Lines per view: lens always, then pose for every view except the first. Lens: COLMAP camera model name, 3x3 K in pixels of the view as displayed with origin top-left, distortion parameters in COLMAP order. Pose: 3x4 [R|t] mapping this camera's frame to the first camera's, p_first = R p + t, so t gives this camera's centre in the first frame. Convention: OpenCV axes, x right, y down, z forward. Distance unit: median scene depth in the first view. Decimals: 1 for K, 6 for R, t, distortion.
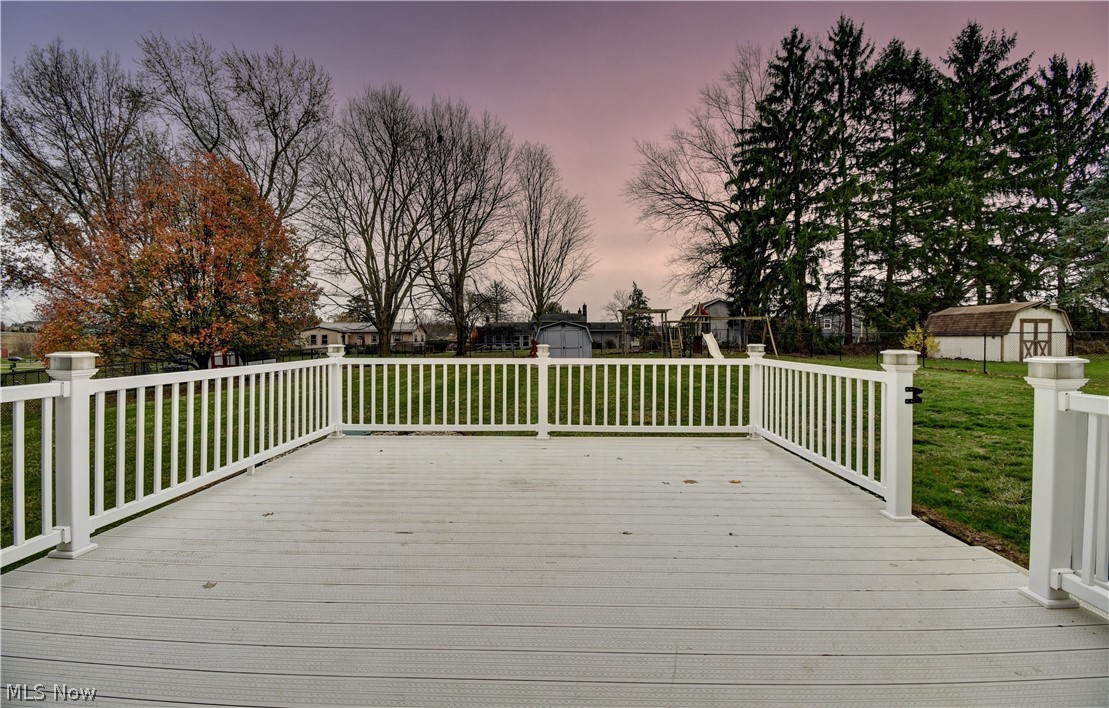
lens RADIAL K [[510.8, 0, 544.6], [0, 510.8, 337.9], [0, 0, 1]] dist [-0.004471, -0.000627]
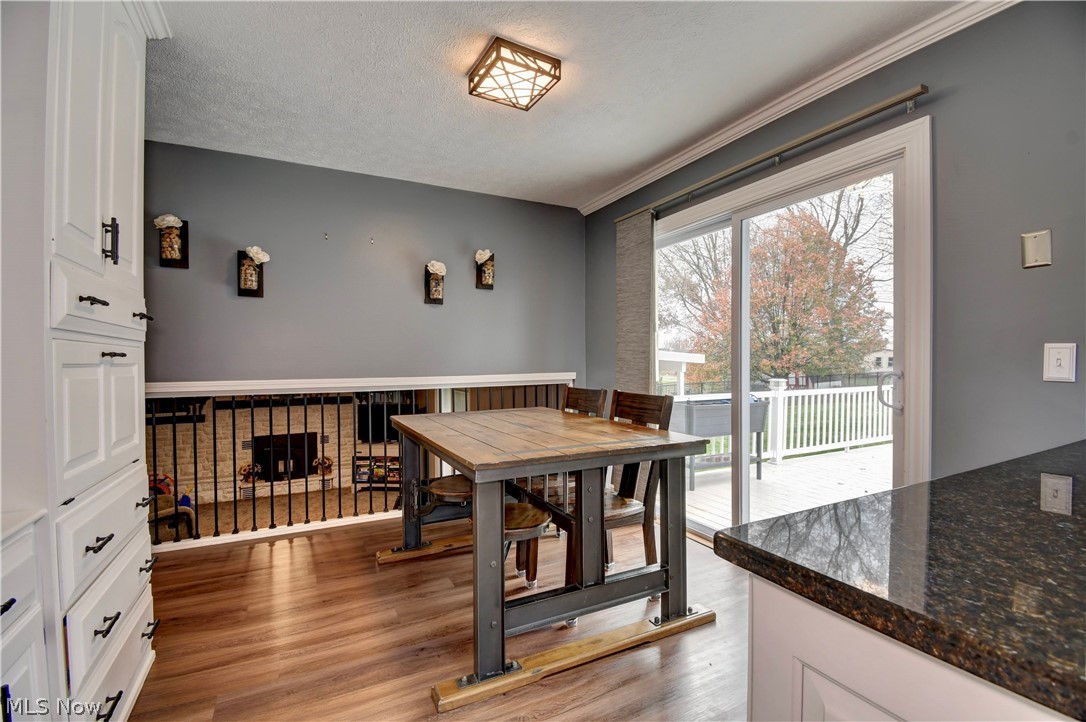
lens RADIAL K [[473.3, 0, 539.4], [0, 473.3, 366.8], [0, 0, 1]] dist [-0.017998, -0.005098]
pose [[0.495137, 0.012462, -0.868725, 0.414646], [-0.000809, 0.999903, 0.013882, -0.054711], [0.868814, -0.006171, 0.495100, -1.017938]]
